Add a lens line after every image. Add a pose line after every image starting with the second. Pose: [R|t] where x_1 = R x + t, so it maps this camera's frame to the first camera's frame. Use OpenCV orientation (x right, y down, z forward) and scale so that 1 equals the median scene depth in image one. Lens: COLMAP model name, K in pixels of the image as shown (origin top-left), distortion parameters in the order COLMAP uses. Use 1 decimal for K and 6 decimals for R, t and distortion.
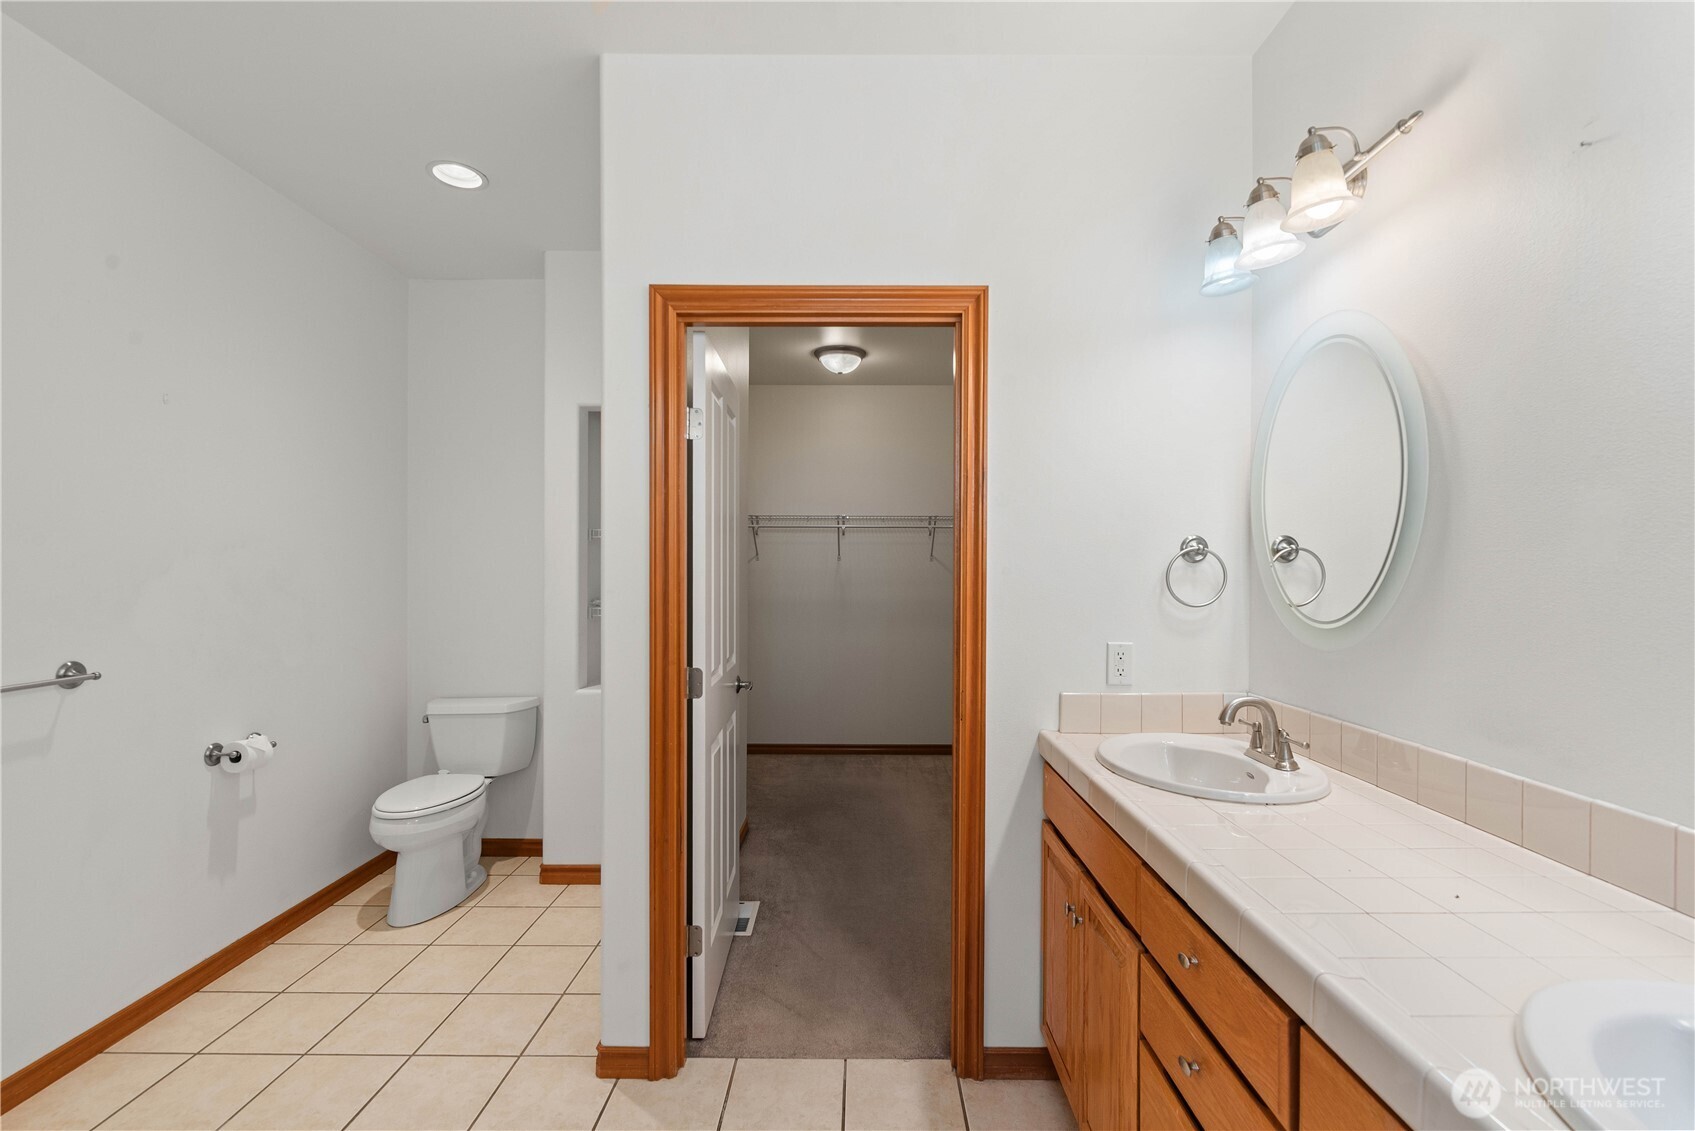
lens RADIAL K [[743.6, 0, 844.4], [0, 743.6, 563.3], [0, 0, 1]] dist [0.000600, 0.000289]
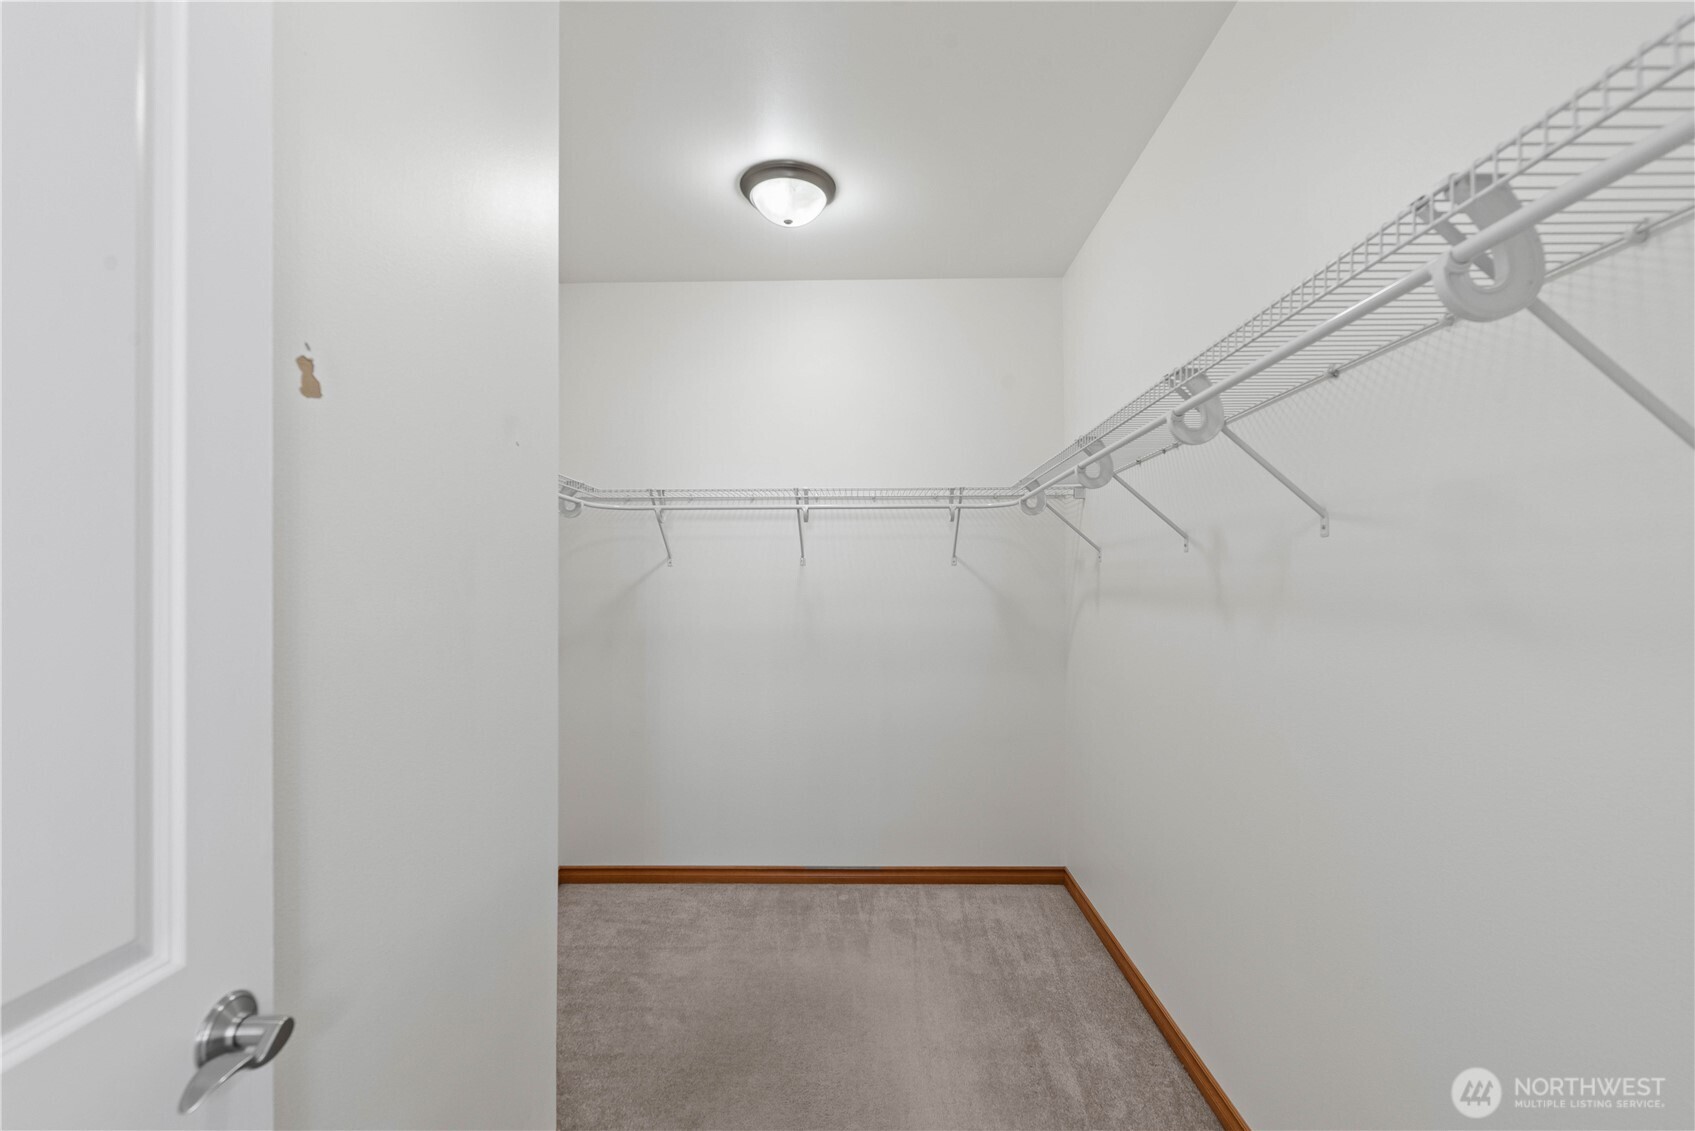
lens RADIAL K [[743.6, 0, 853.6], [0, 743.6, 571.9], [0, 0, 1]] dist [0.000600, 0.000289]
pose [[0.999973, -0.007158, -0.001598, 0.037130], [0.007160, 0.999973, 0.001536, 0.001437], [0.001587, -0.001547, 0.999998, 0.405445]]
